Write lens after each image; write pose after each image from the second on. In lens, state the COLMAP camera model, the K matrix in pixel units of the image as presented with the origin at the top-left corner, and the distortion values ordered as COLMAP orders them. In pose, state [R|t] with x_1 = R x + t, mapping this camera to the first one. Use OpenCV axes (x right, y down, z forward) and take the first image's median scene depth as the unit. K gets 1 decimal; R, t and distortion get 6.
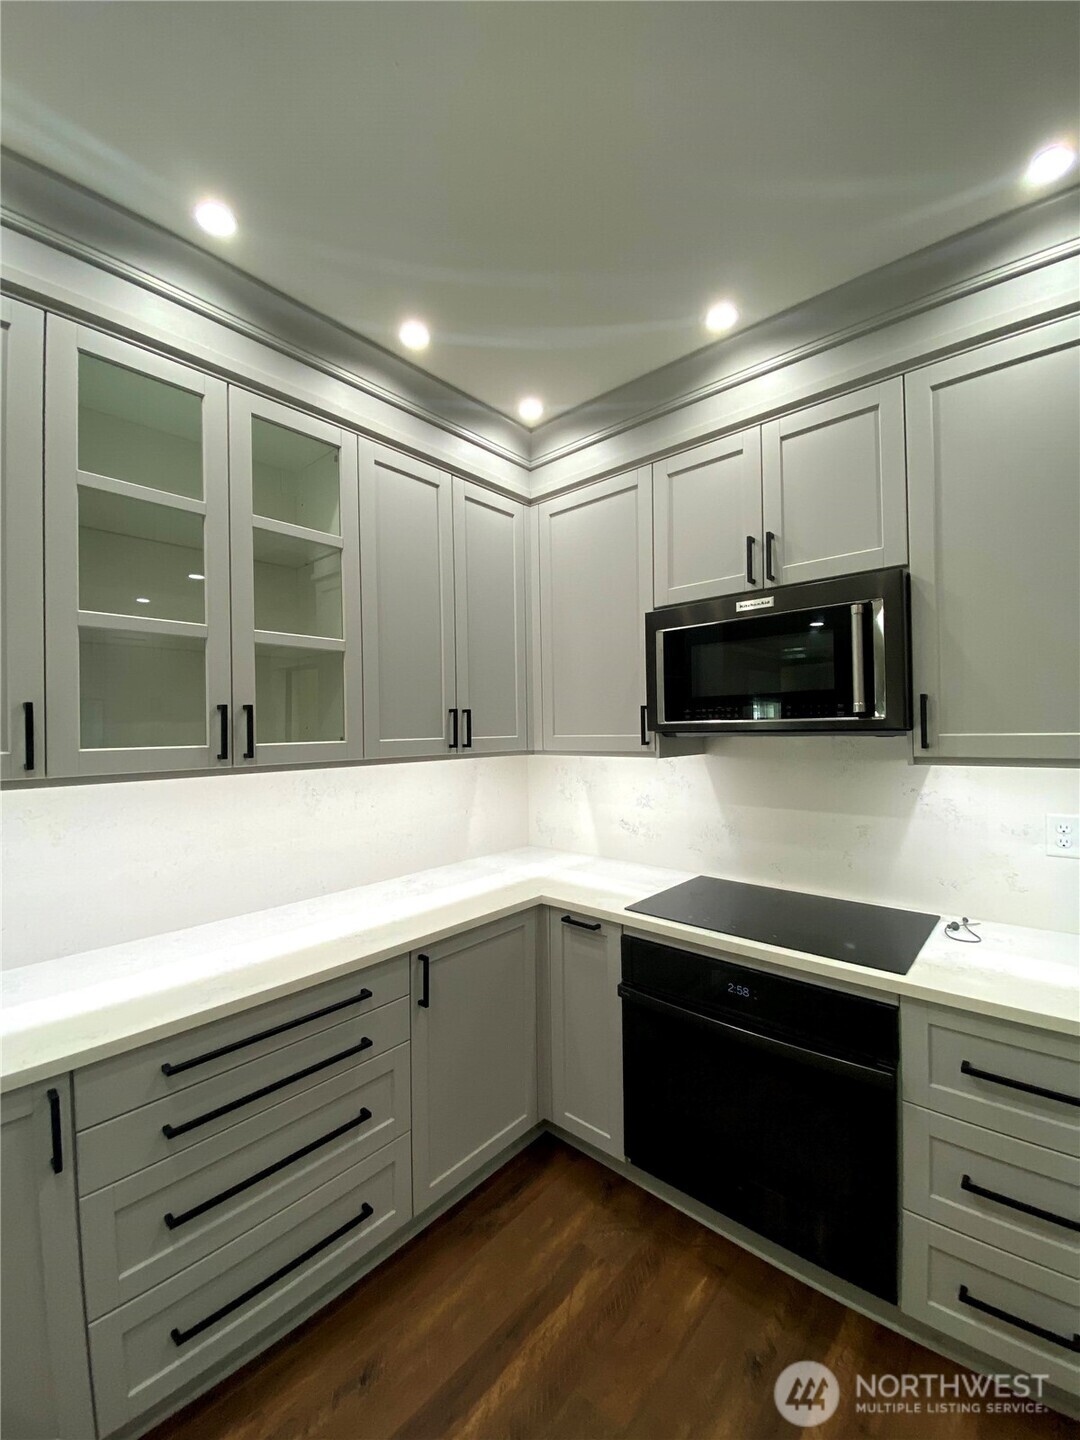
lens RADIAL K [[585.5, 0, 543.0], [0, 585.5, 723.1], [0, 0, 1]] dist [0.023327, -0.019893]
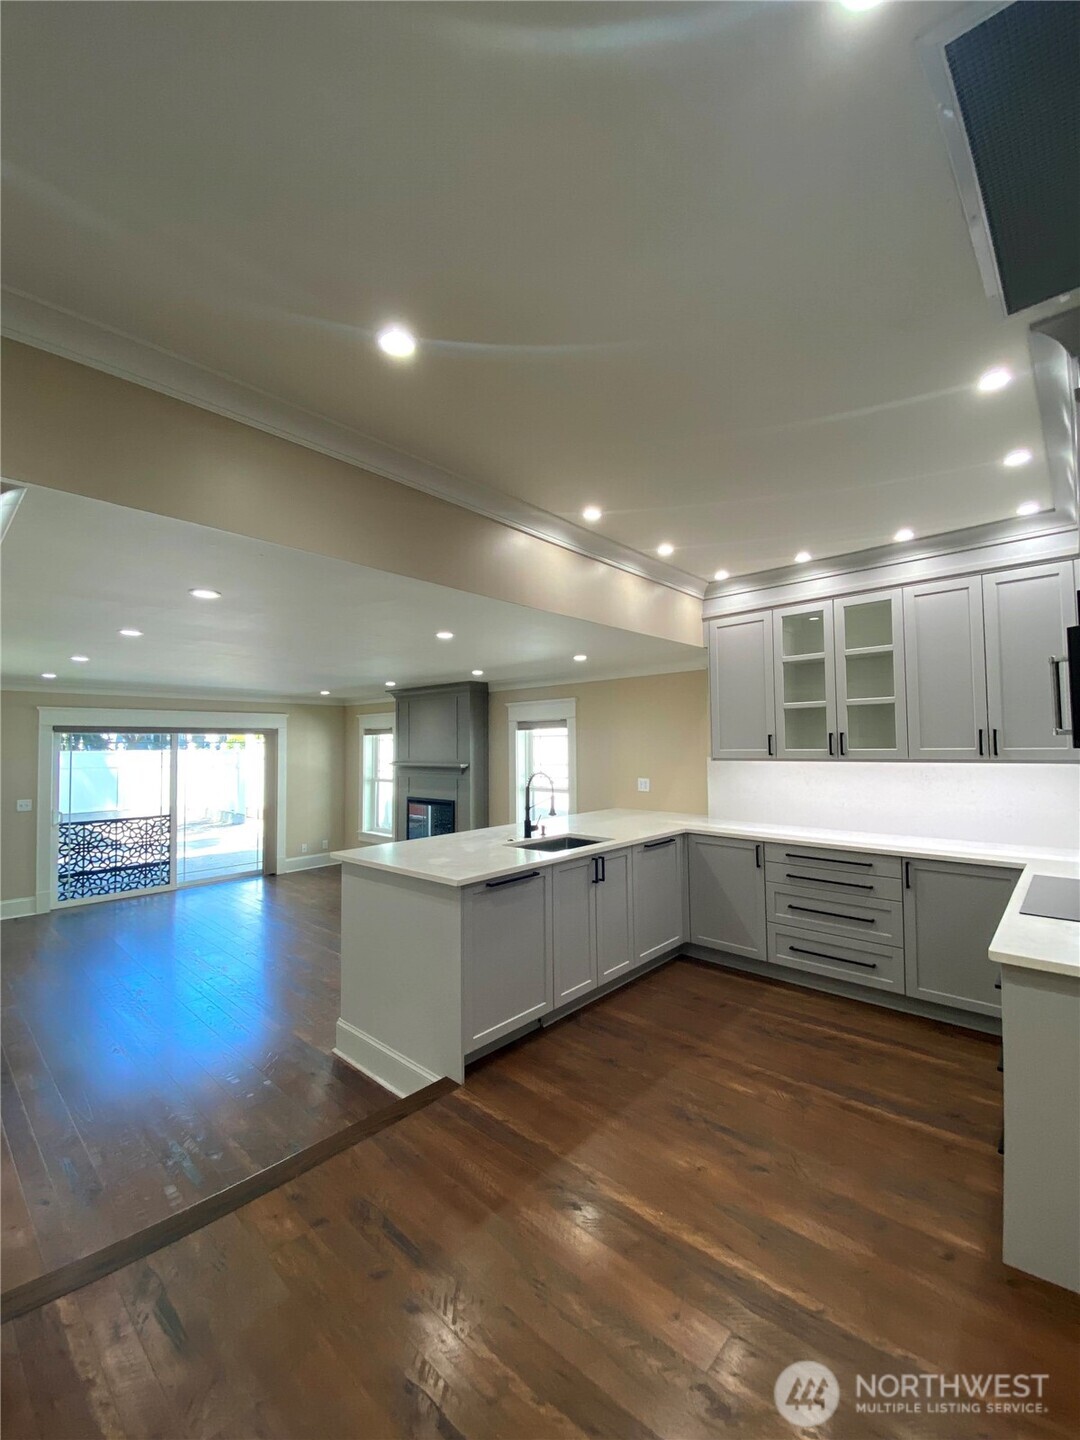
lens RADIAL K [[585.5, 0, 543.0], [0, 585.5, 723.1], [0, 0, 1]] dist [0.023327, -0.019893]
pose [[-0.031151, -0.013547, -0.999423, 1.884664], [0.025574, 0.999570, -0.014346, -0.065039], [0.999187, -0.026006, -0.030791, -0.123374]]
